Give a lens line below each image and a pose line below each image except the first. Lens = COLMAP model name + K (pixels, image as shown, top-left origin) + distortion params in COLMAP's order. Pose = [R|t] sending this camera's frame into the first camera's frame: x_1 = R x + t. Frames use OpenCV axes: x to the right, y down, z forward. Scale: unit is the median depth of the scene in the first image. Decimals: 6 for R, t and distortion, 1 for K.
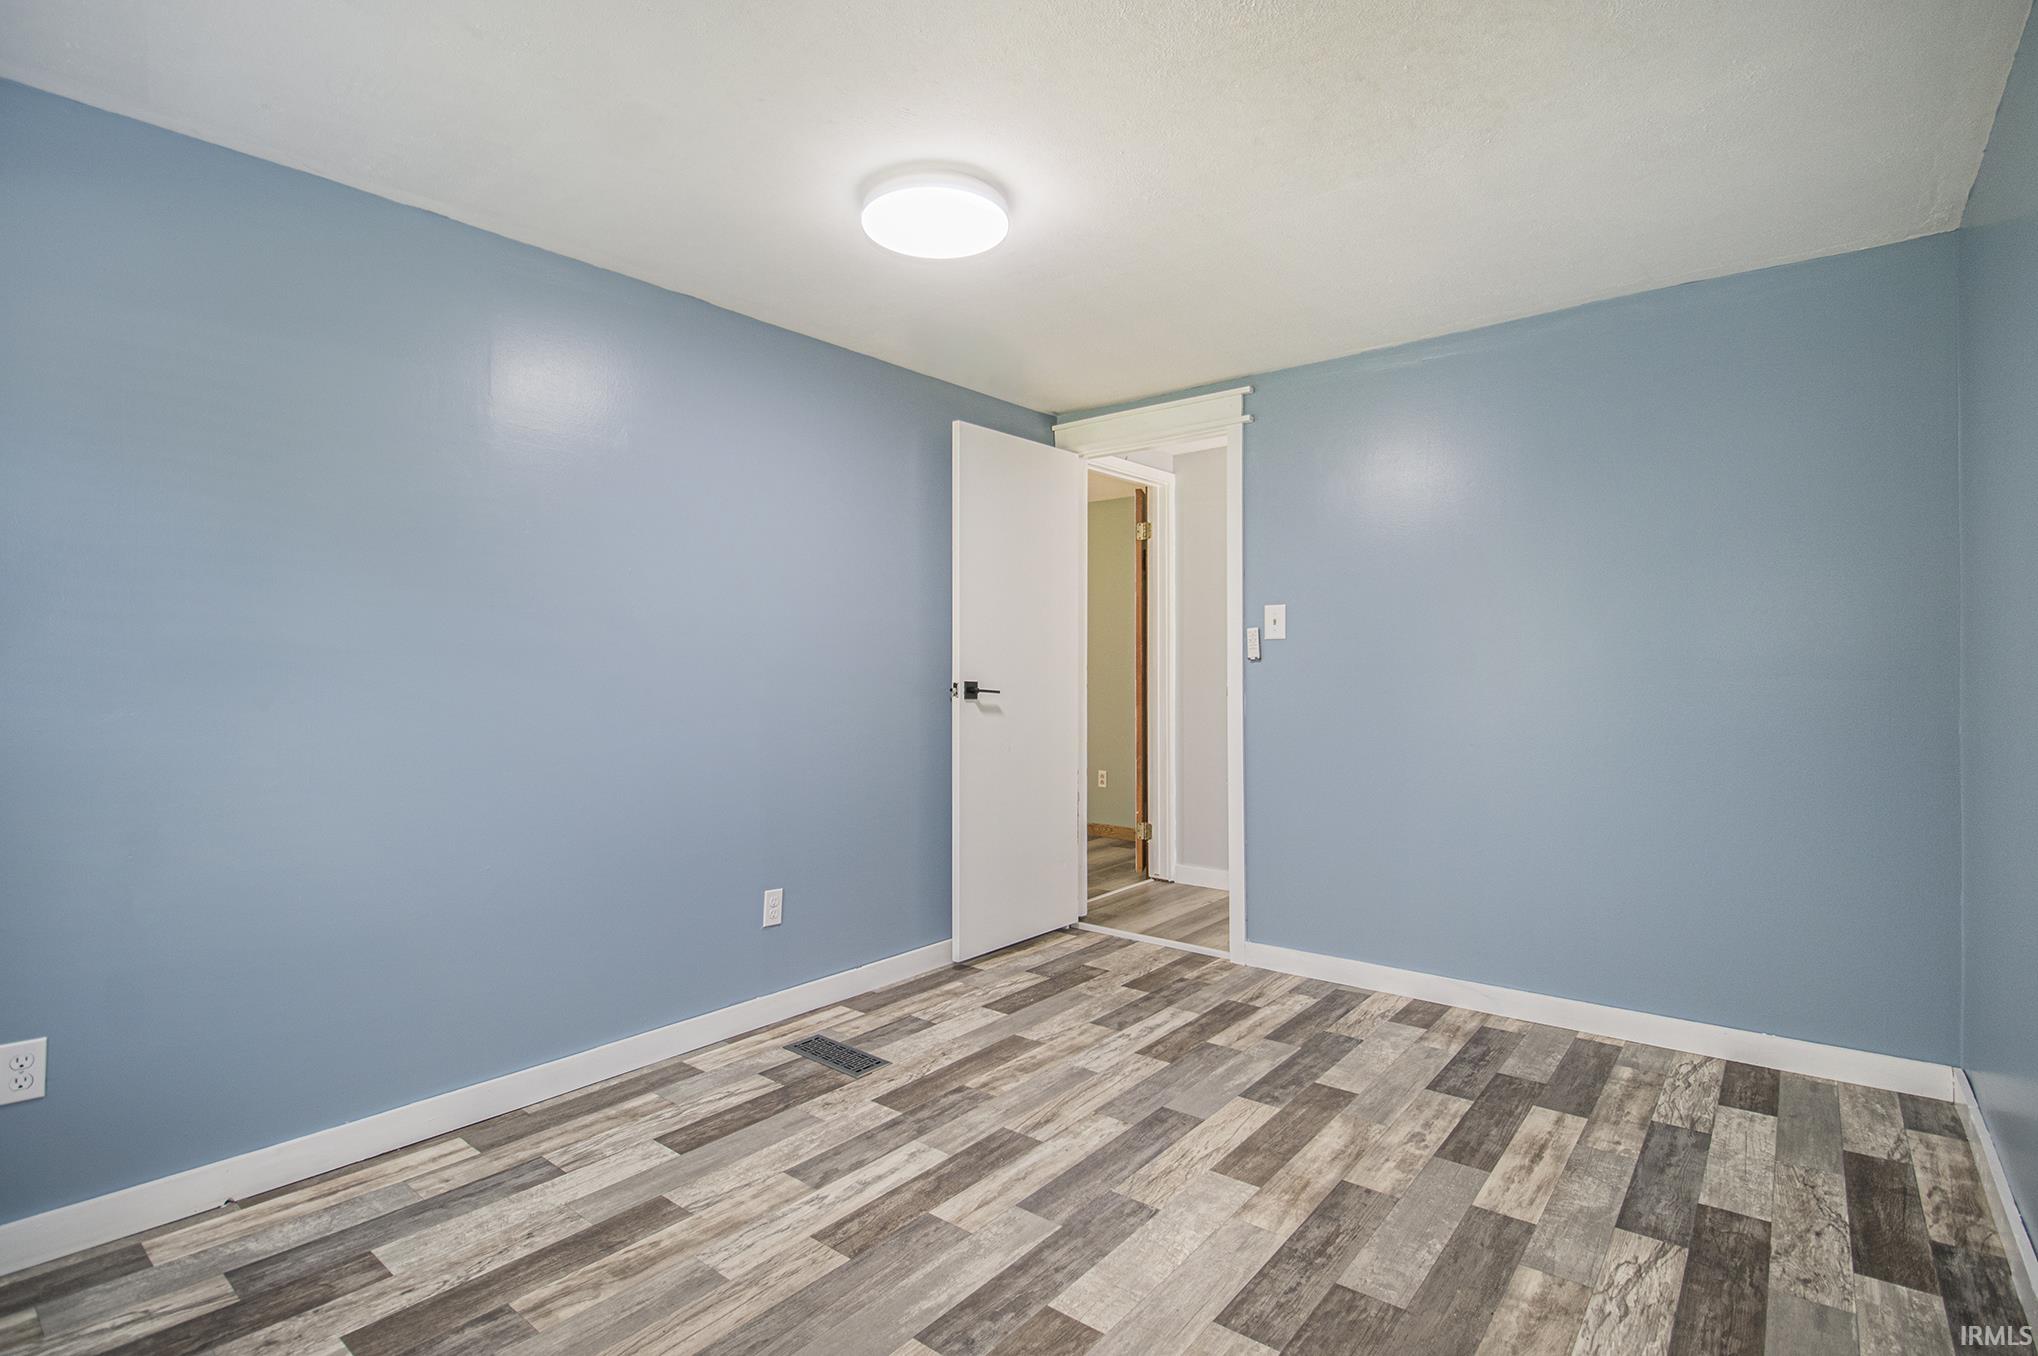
lens RADIAL K [[963.6, 0, 1024.9], [0, 963.6, 671.3], [0, 0, 1]] dist [0.002011, -0.013101]
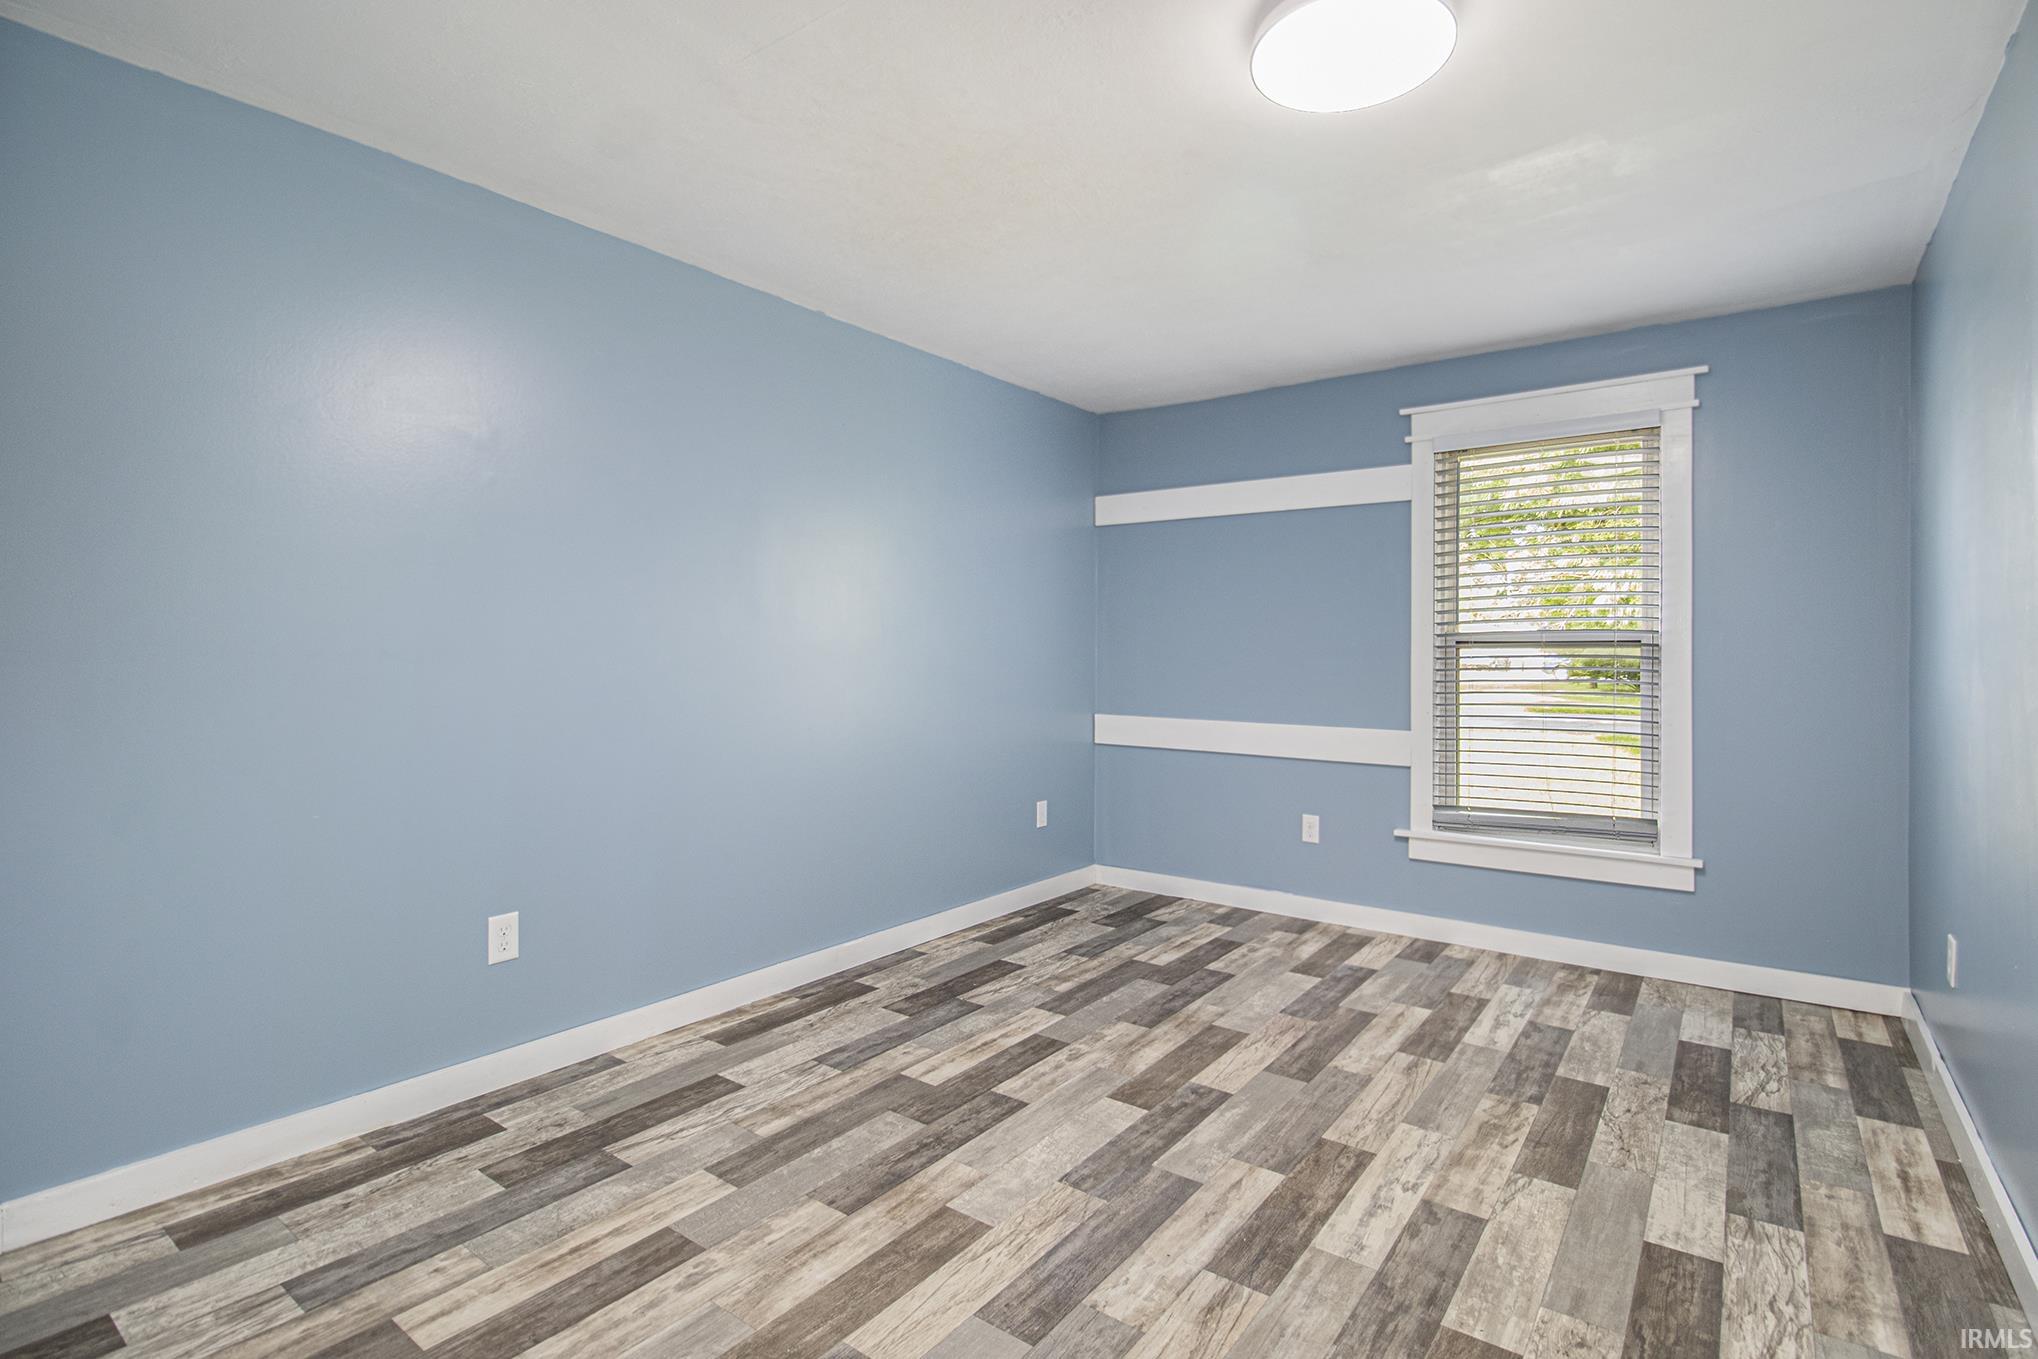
lens RADIAL K [[963.6, 0, 1024.9], [0, 963.6, 672.8], [0, 0, 1]] dist [0.002011, -0.013101]
pose [[-0.999176, 0.003999, -0.040400, 0.208435], [0.003709, 0.999967, 0.007244, 0.024135], [0.040427, 0.007089, -0.999157, 1.953777]]
